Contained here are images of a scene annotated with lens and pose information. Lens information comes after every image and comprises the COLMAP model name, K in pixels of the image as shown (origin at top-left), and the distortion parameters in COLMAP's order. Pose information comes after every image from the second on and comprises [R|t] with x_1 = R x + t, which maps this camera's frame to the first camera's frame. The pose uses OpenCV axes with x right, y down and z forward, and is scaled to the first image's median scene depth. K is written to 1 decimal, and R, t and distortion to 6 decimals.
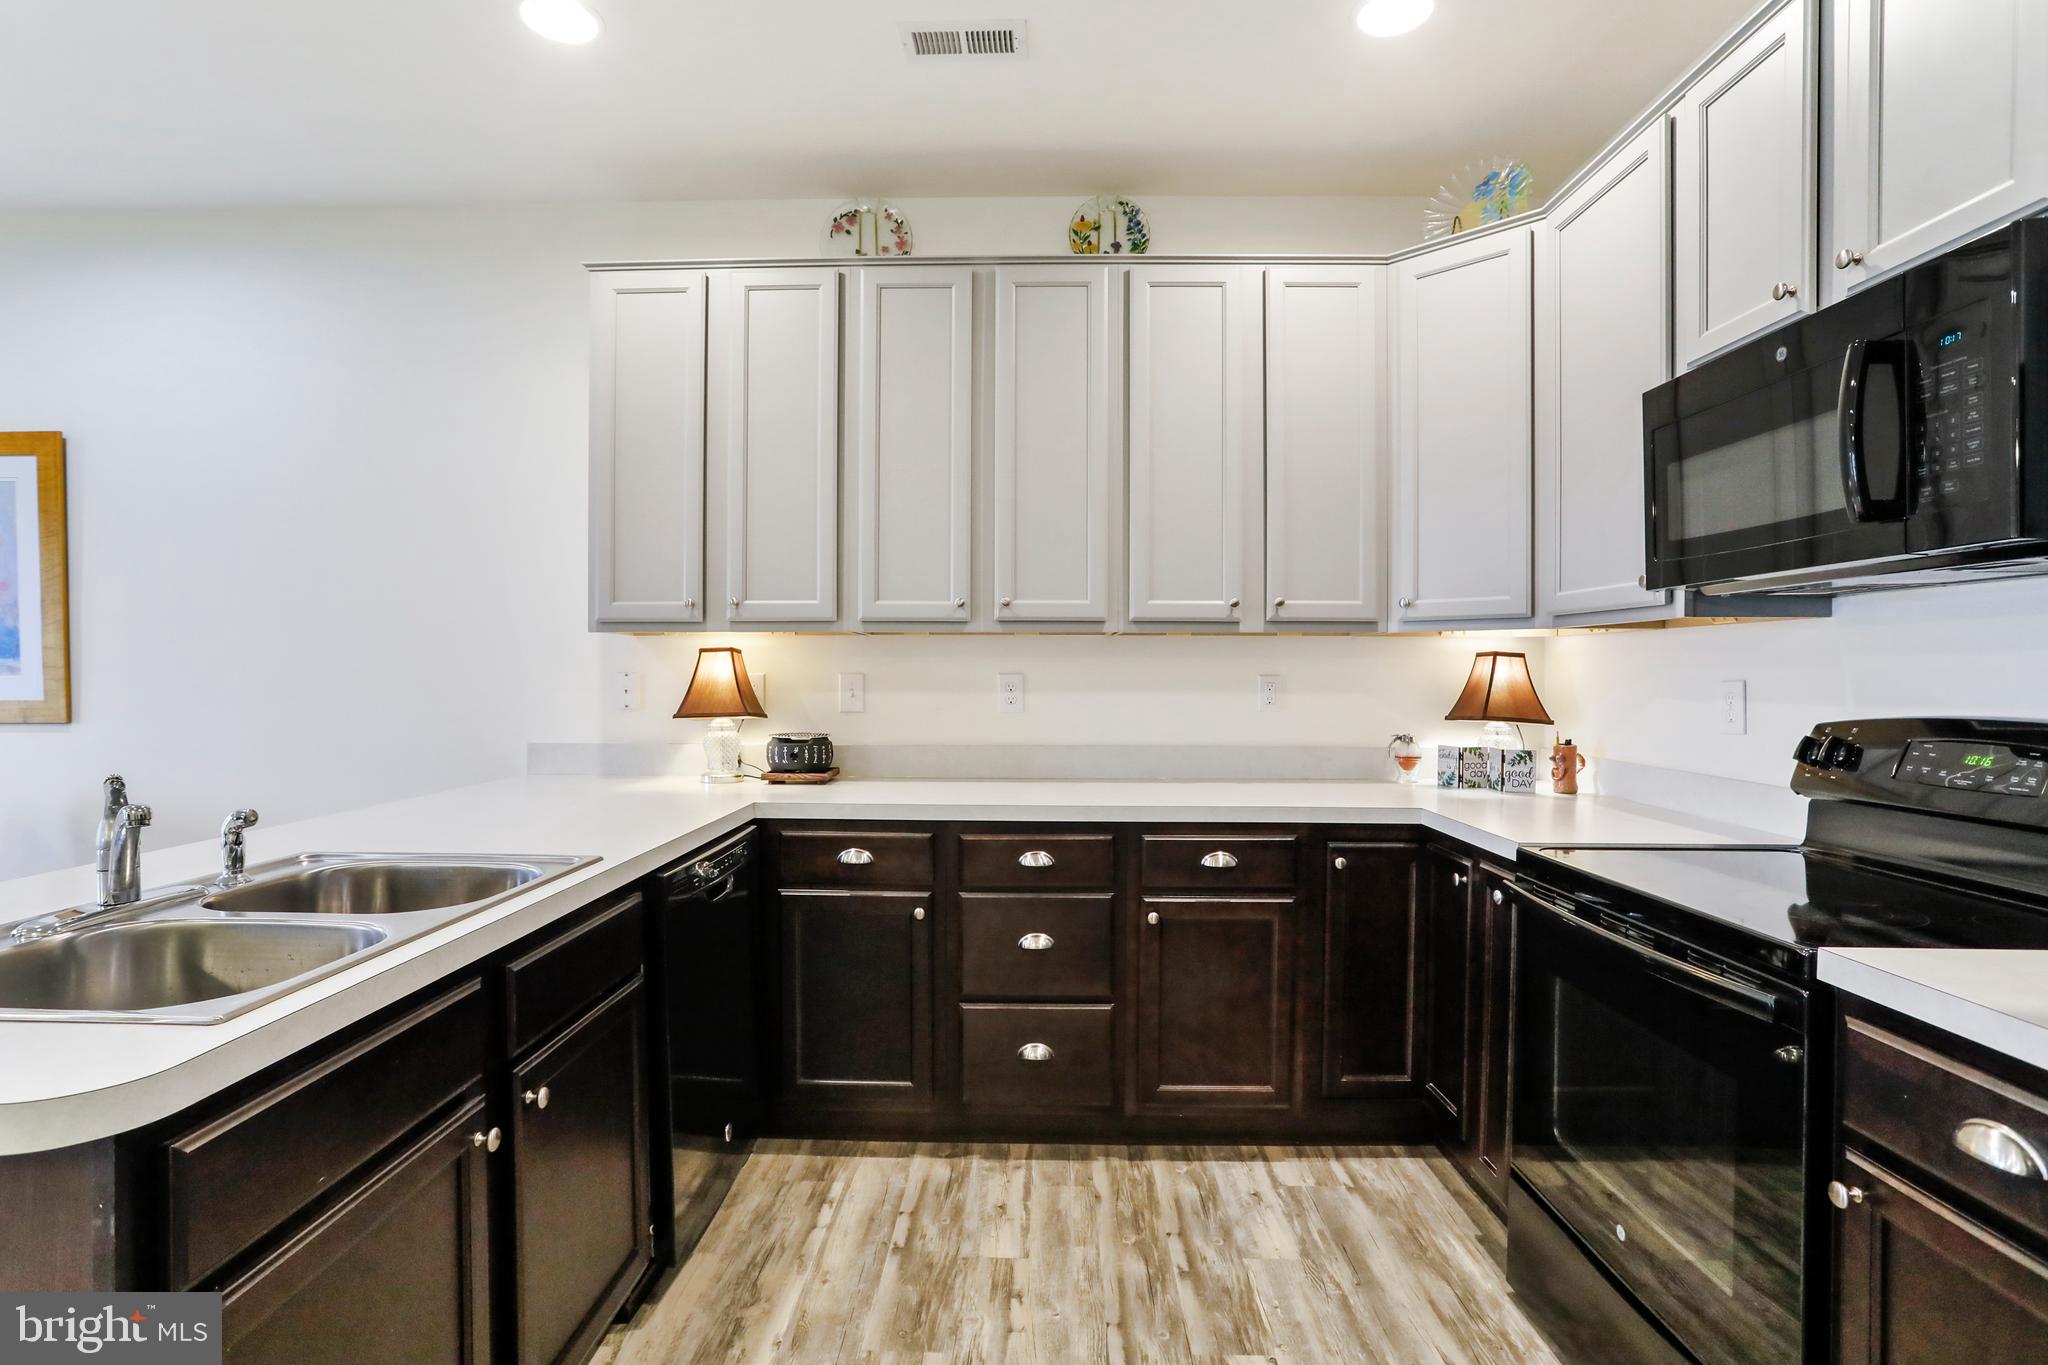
lens RADIAL K [[1015.0, 0, 1009.0], [0, 1015.0, 676.3], [0, 0, 1]] dist [-0.038340, 0.023770]
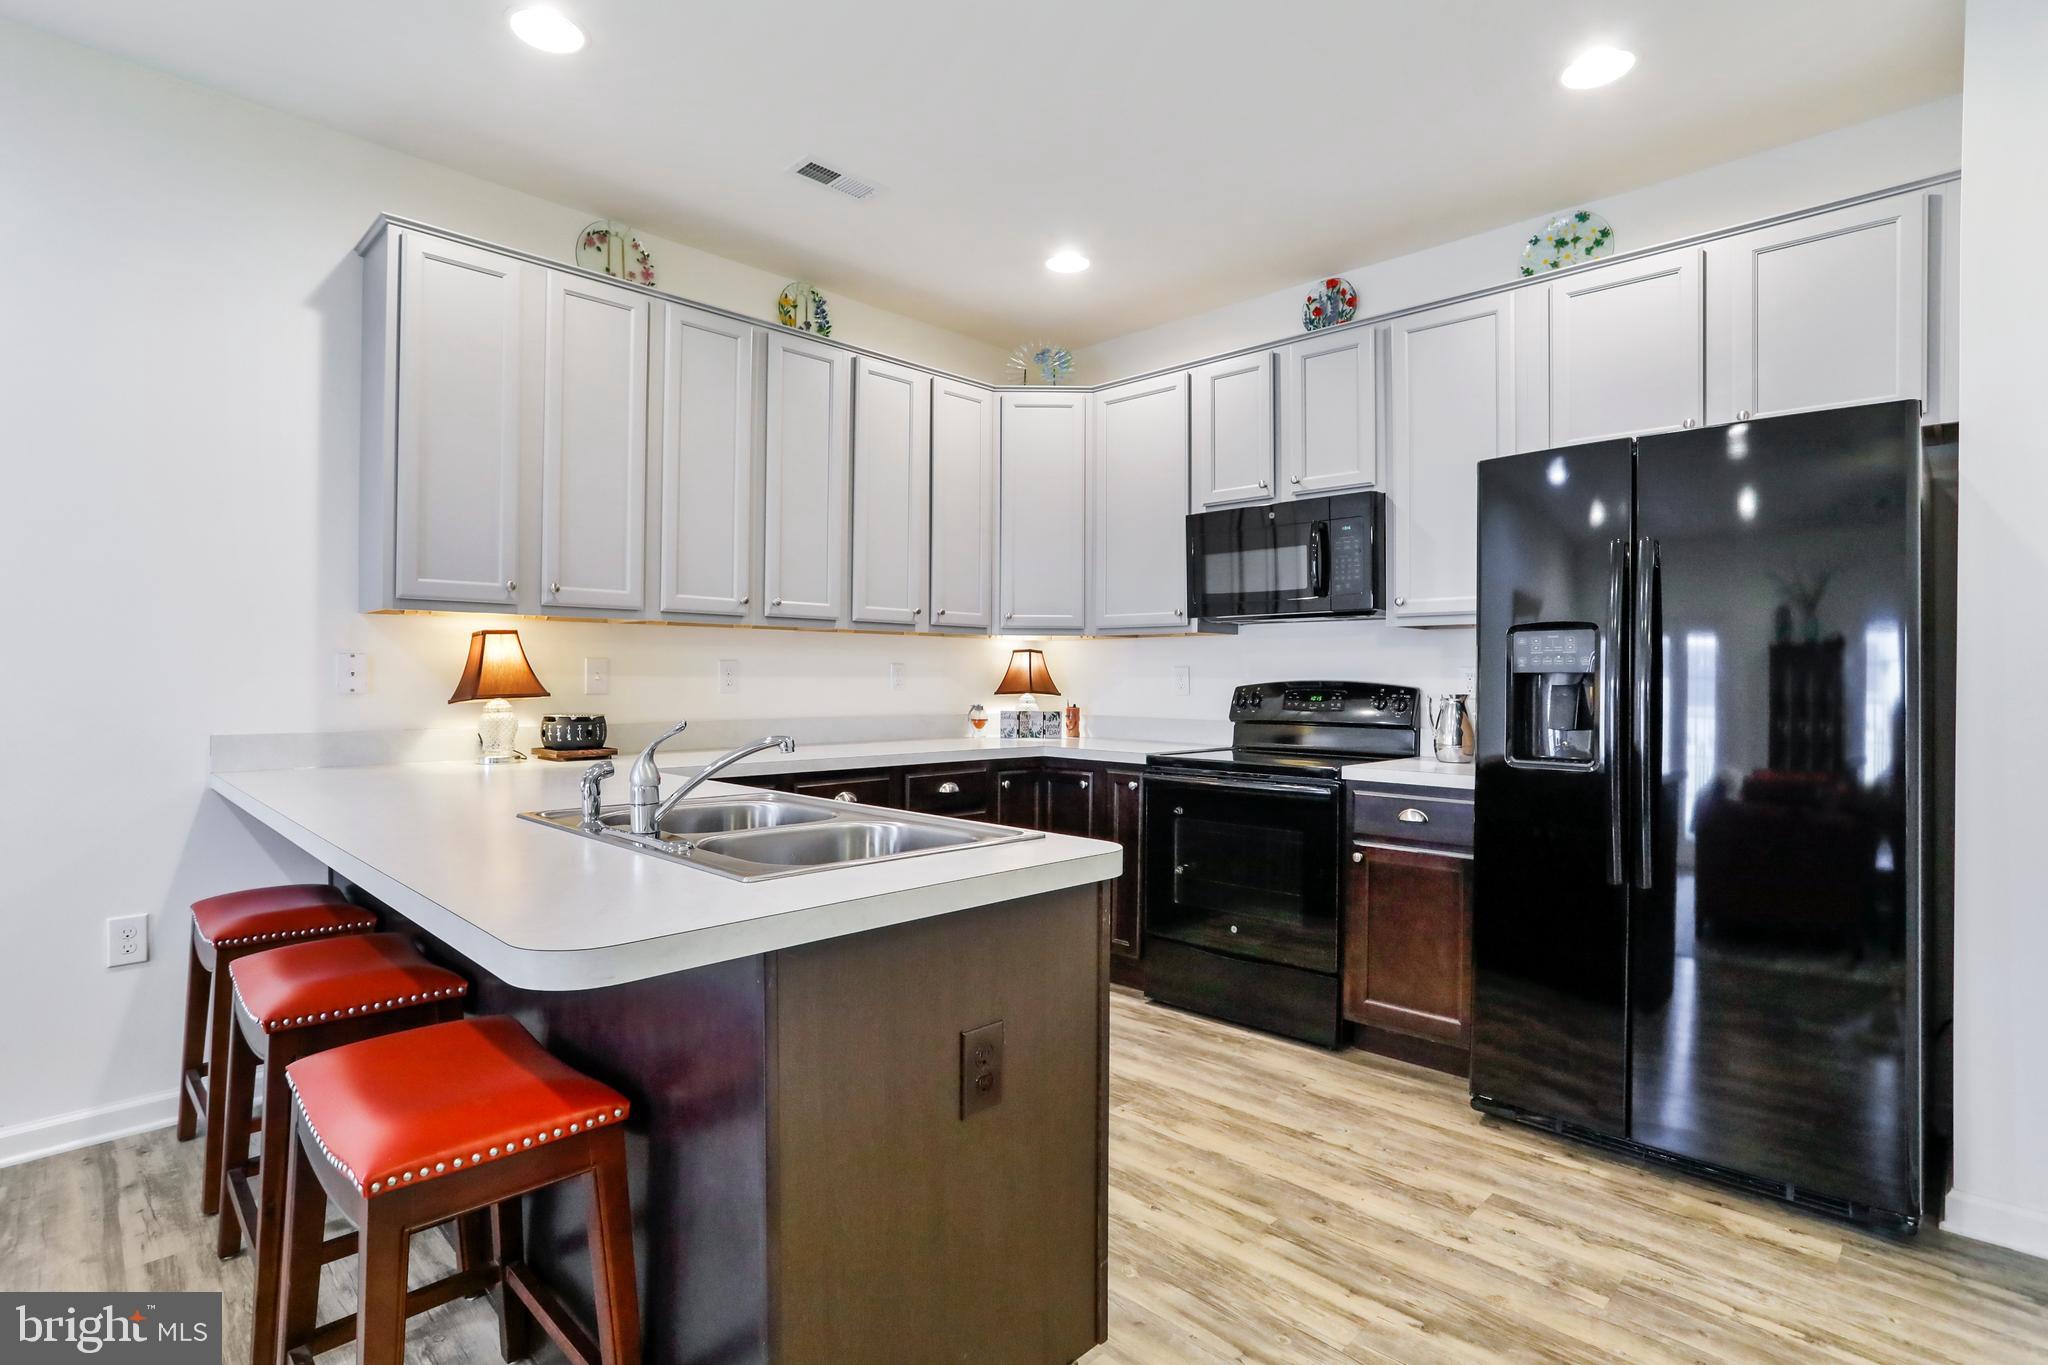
lens RADIAL K [[1015.0, 0, 1034.5], [0, 1015.0, 658.7], [0, 0, 1]] dist [-0.038340, 0.023770]
pose [[0.680376, 0.013600, 0.732737, -0.657023], [0.000235, 0.999824, -0.018776, 0.018914], [-0.732863, 0.012947, 0.680253, -0.071527]]
